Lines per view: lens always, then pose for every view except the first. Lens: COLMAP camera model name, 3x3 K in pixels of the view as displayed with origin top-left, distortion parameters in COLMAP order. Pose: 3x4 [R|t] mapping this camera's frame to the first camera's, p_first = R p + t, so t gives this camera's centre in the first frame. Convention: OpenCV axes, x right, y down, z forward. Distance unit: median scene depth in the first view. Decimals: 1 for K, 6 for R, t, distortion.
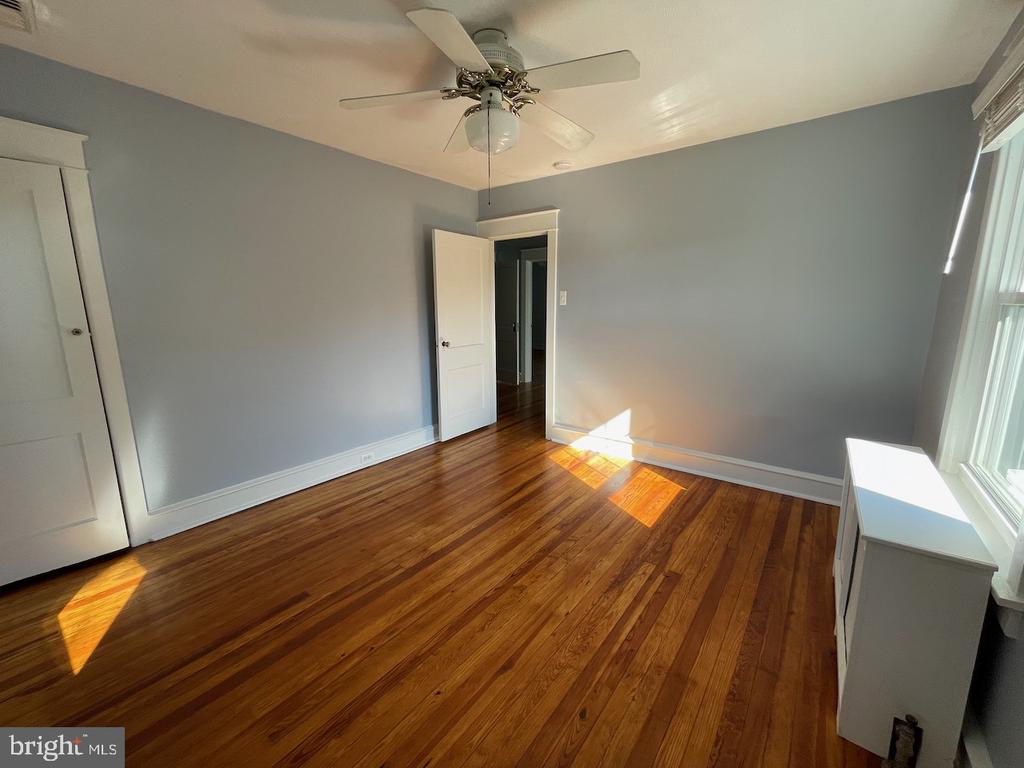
lens RADIAL K [[418.1, 0, 512.5], [0, 418.1, 379.5], [0, 0, 1]] dist [-0.000153, 0.000928]
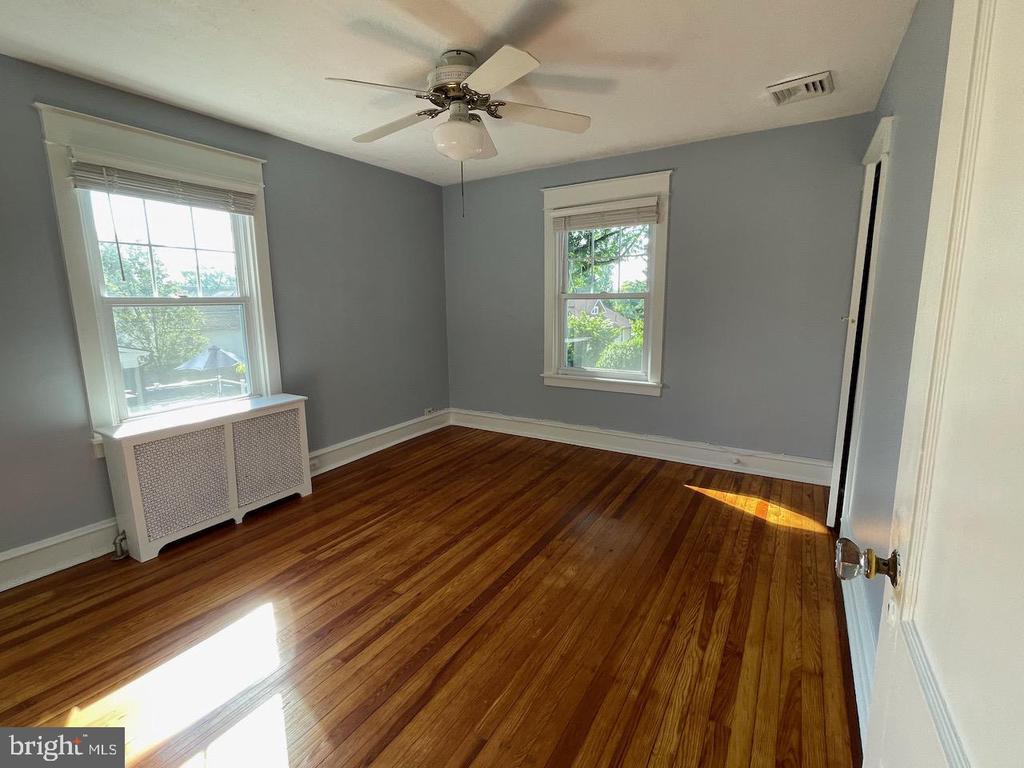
lens RADIAL K [[473.0, 0, 511.1], [0, 473.0, 378.9], [0, 0, 1]] dist [-0.000532, -0.000469]
pose [[-0.994826, 0.034094, -0.095706, -0.032129], [-0.000619, 0.939962, 0.341279, -0.298913], [0.101596, 0.339572, -0.935077, 1.654064]]
